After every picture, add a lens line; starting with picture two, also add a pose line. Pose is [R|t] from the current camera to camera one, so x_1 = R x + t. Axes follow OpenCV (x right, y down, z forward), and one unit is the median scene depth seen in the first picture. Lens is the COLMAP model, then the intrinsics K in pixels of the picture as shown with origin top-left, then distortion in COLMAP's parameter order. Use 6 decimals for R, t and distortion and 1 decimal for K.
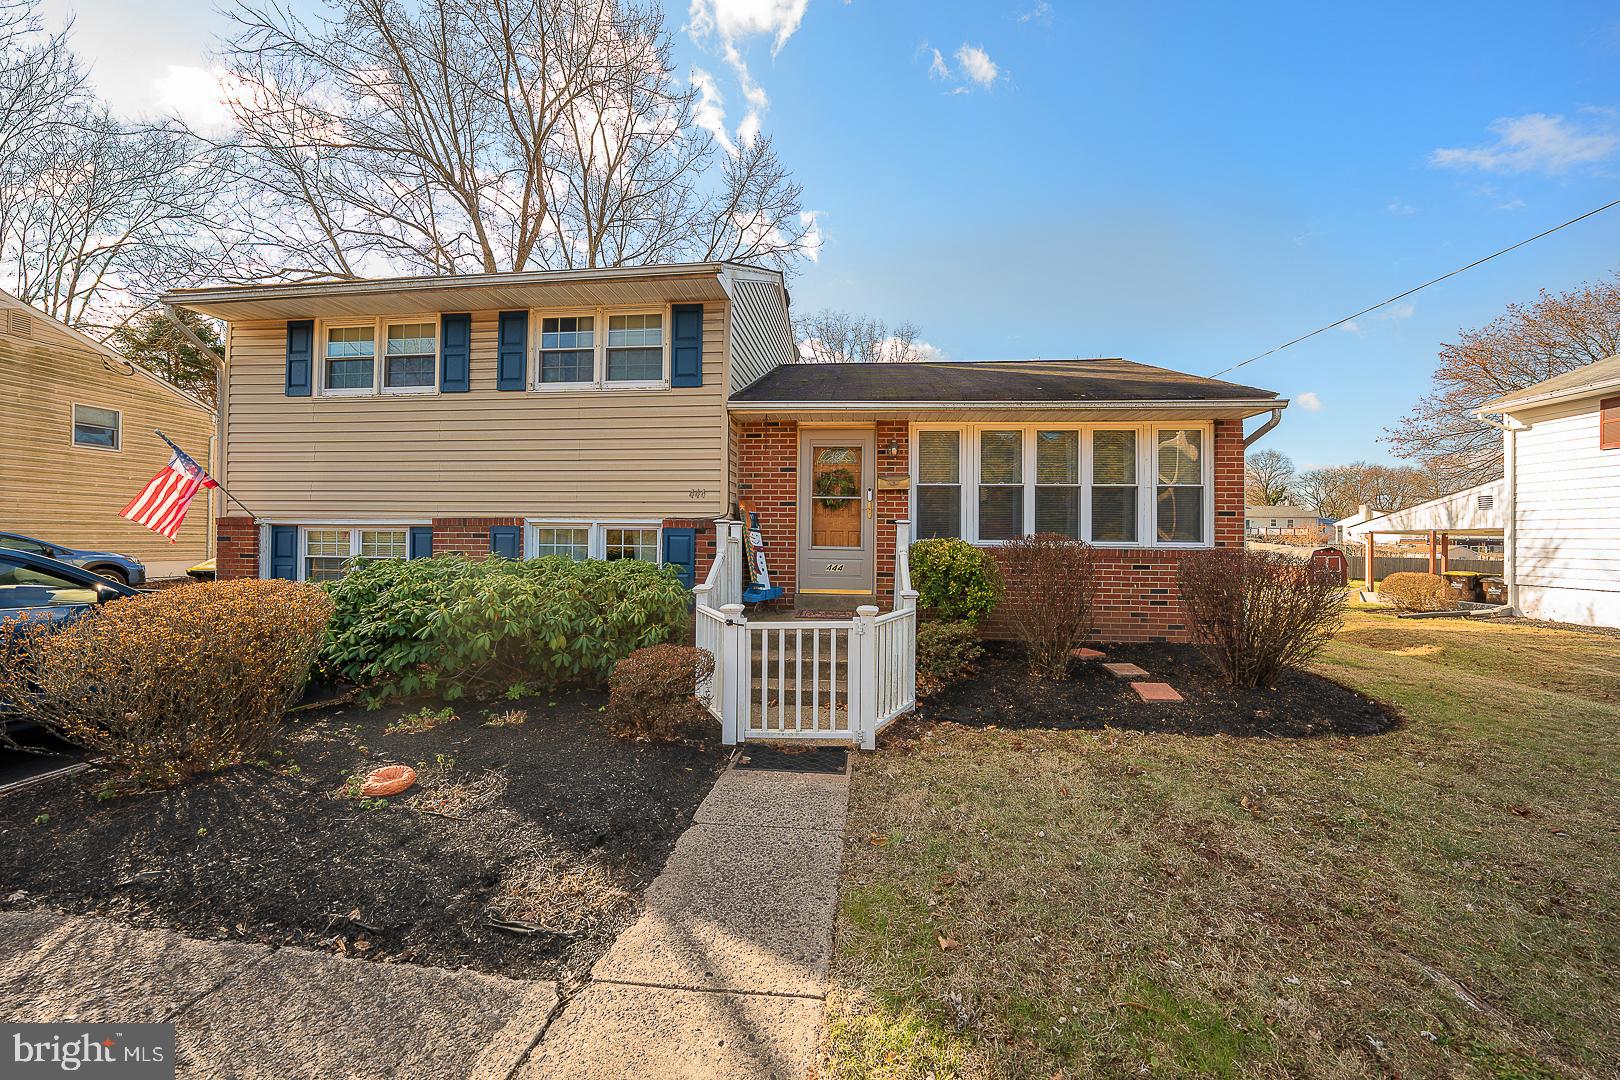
lens RADIAL K [[552.3, 0, 810.0], [0, 552.3, 540.0], [0, 0, 1]] dist [-0.026463, 0.006074]
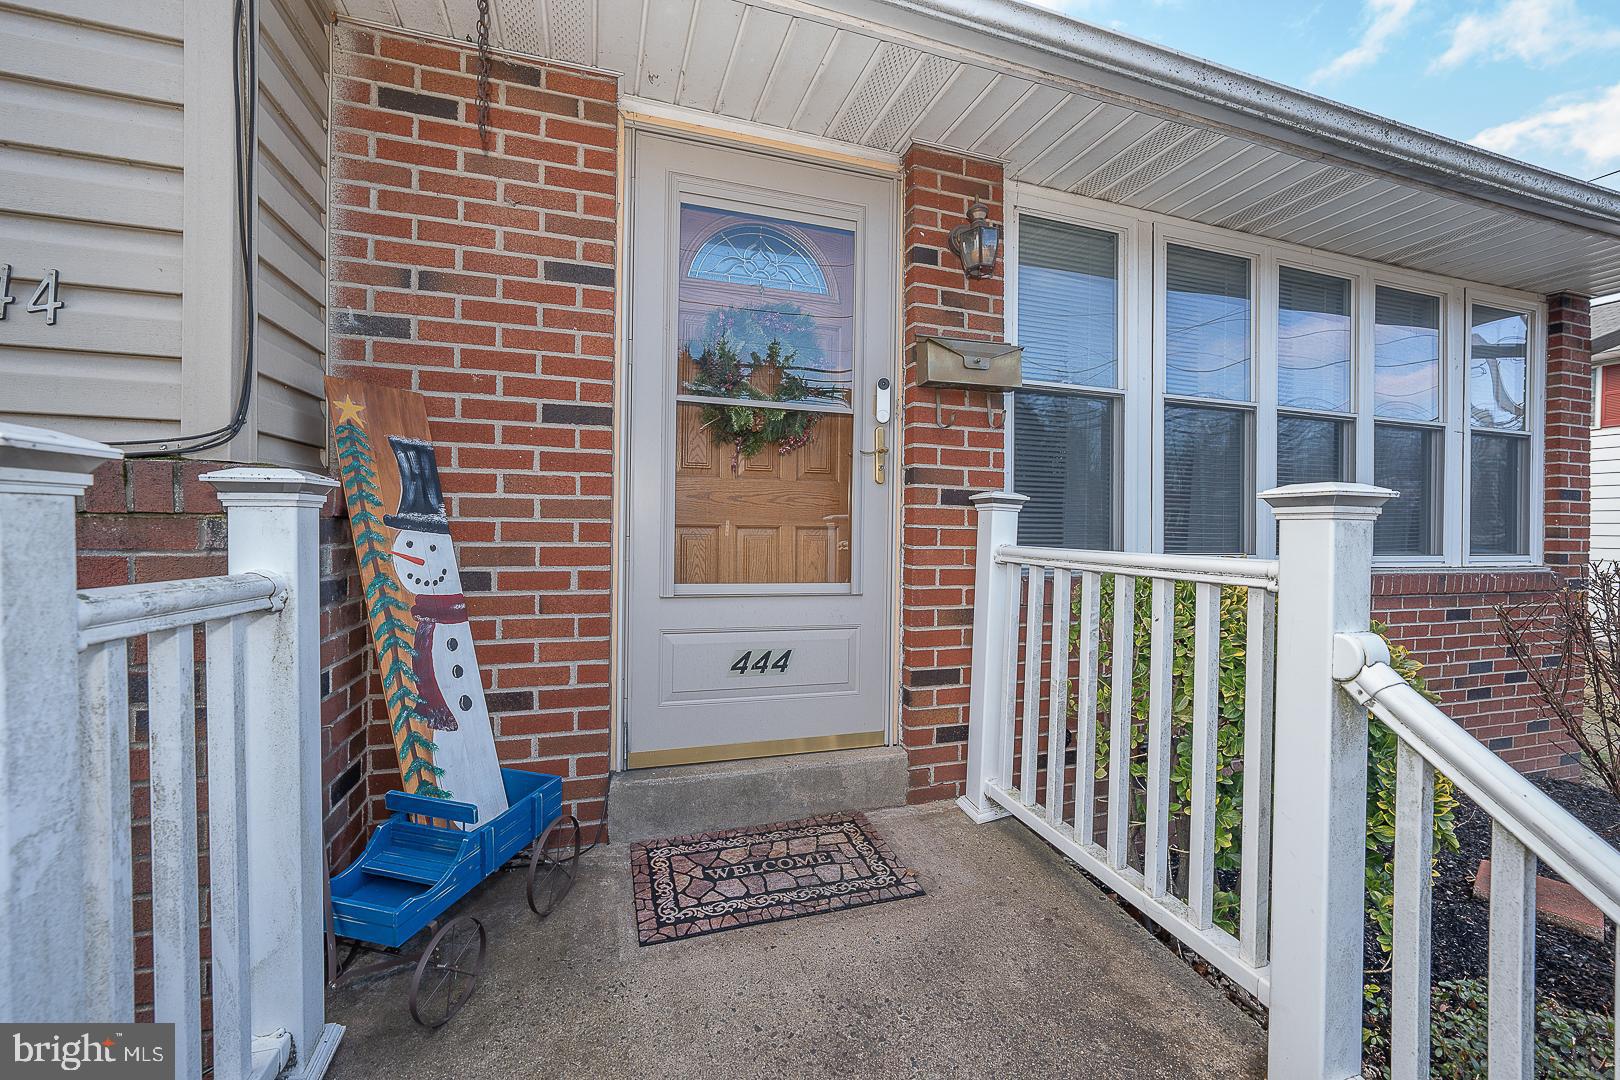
lens RADIAL K [[653.1, 0, 811.0], [0, 653.1, 533.1], [0, 0, 1]] dist [-0.011737, -0.000016]
pose [[0.916942, -0.000840, 0.399020, -0.067910], [-0.005103, 0.999891, 0.013832, -0.019927], [-0.398988, -0.014719, 0.916838, 0.774813]]
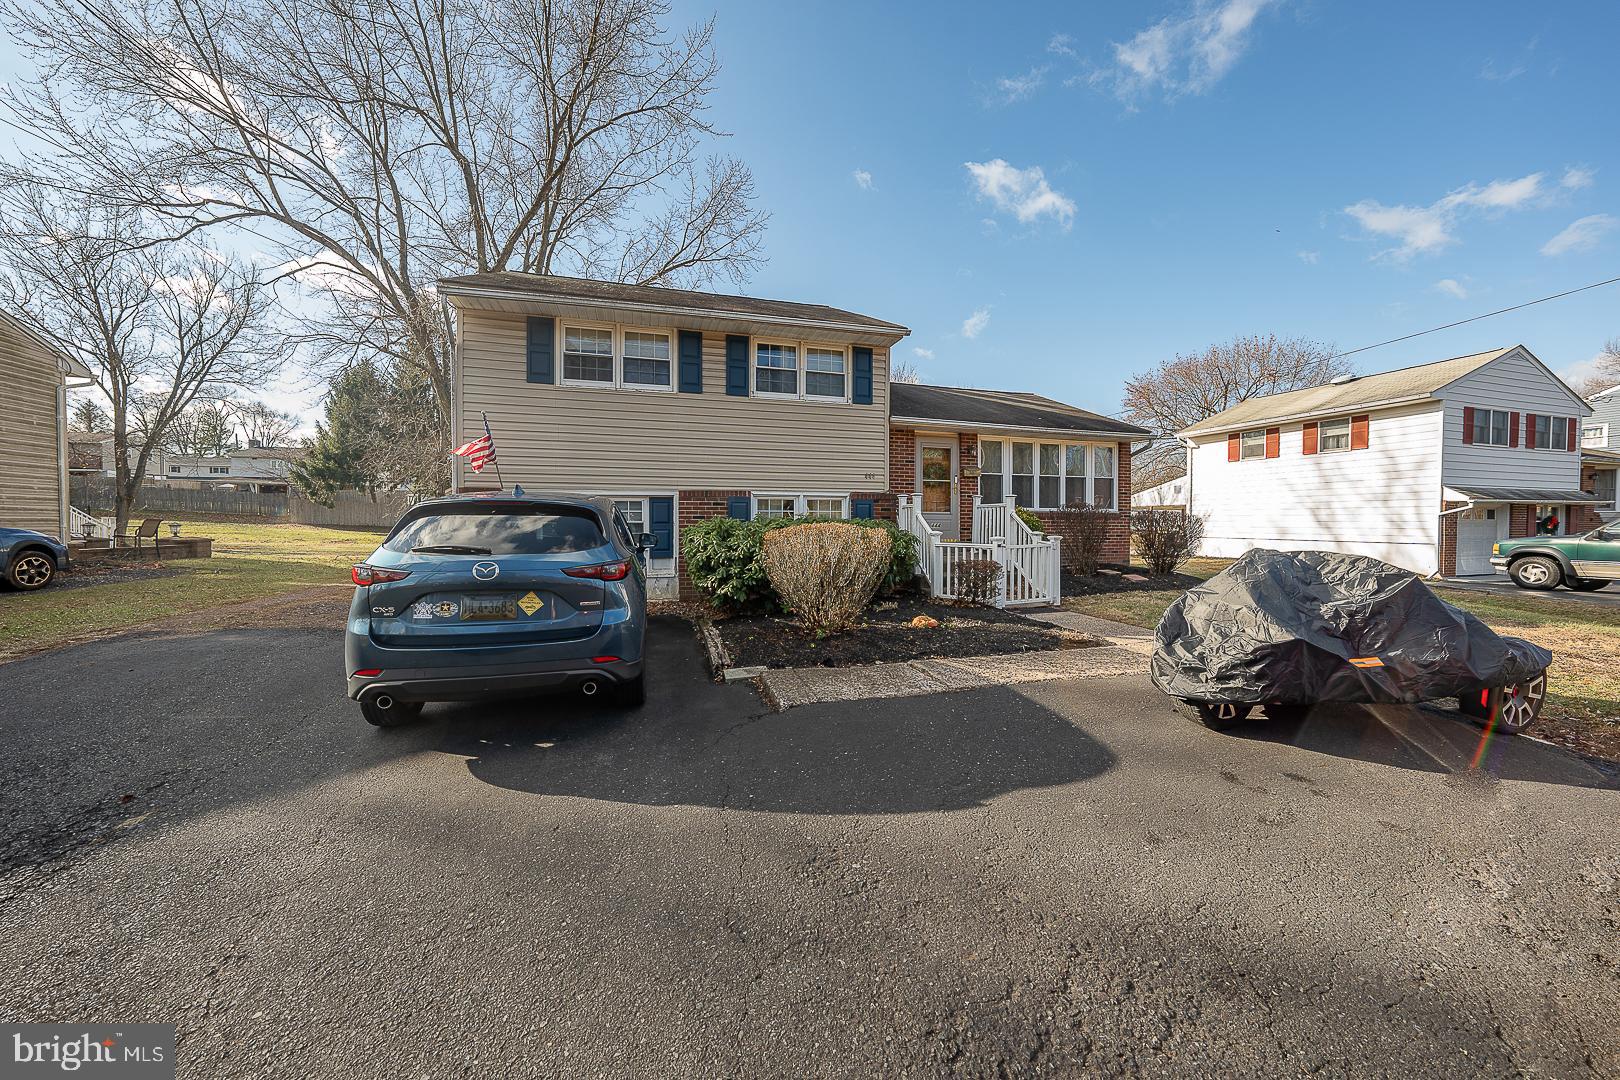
lens RADIAL K [[552.3, 0, 810.0], [0, 552.3, 540.0], [0, 0, 1]] dist [-0.026463, 0.006074]
pose [[0.926385, -0.021777, 0.375948, -0.973585], [0.008903, 0.999314, 0.035948, 0.035627], [-0.376472, -0.029954, 0.925943, -0.350506]]
